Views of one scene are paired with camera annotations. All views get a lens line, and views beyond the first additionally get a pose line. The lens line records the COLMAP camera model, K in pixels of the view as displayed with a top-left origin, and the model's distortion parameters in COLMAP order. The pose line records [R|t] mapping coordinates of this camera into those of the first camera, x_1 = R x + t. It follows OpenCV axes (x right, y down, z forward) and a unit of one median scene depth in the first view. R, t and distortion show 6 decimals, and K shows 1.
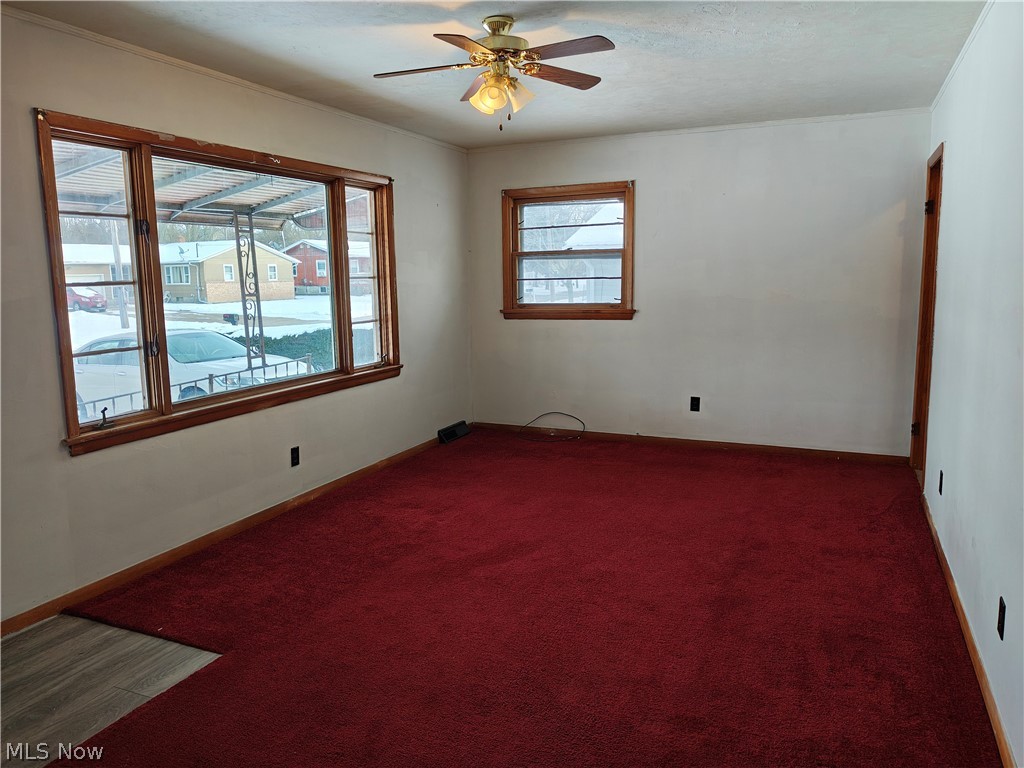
lens RADIAL K [[741.4, 0, 508.8], [0, 741.4, 380.1], [0, 0, 1]] dist [0.070635, -0.105384]
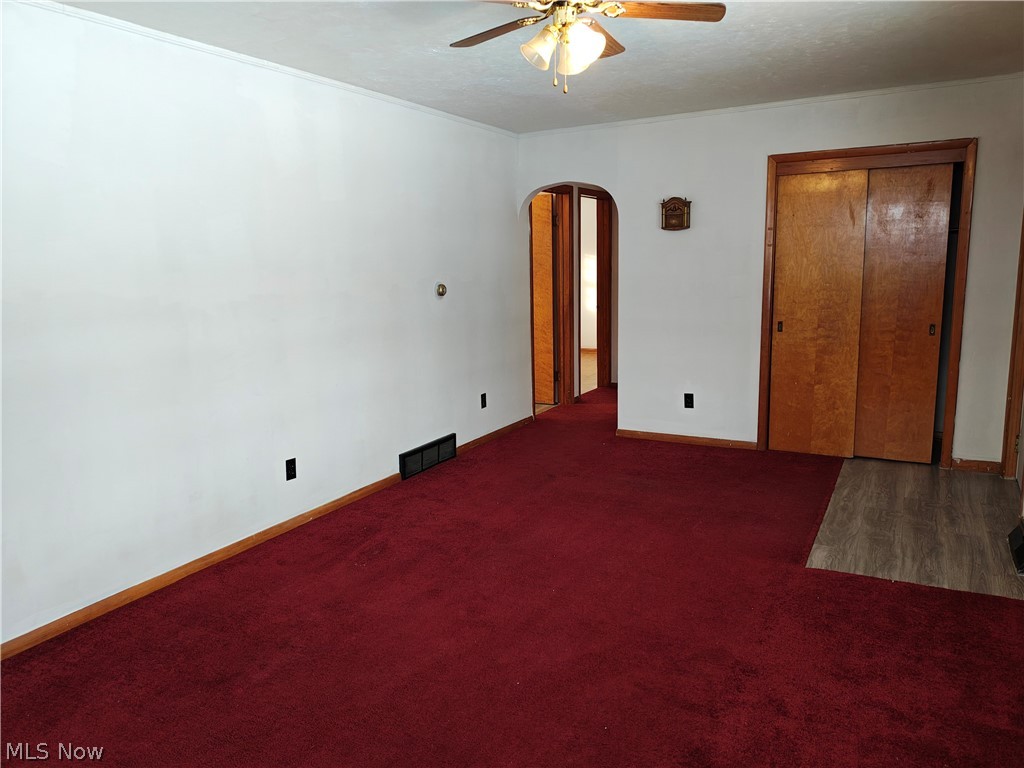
lens RADIAL K [[741.4, 0, 508.8], [0, 741.4, 380.1], [0, 0, 1]] dist [0.070635, -0.105384]
pose [[-0.995012, 0.024978, 0.096575, -0.012154], [0.053400, 0.951116, 0.304182, -0.156123], [-0.084256, 0.307822, -0.947706, 1.014098]]
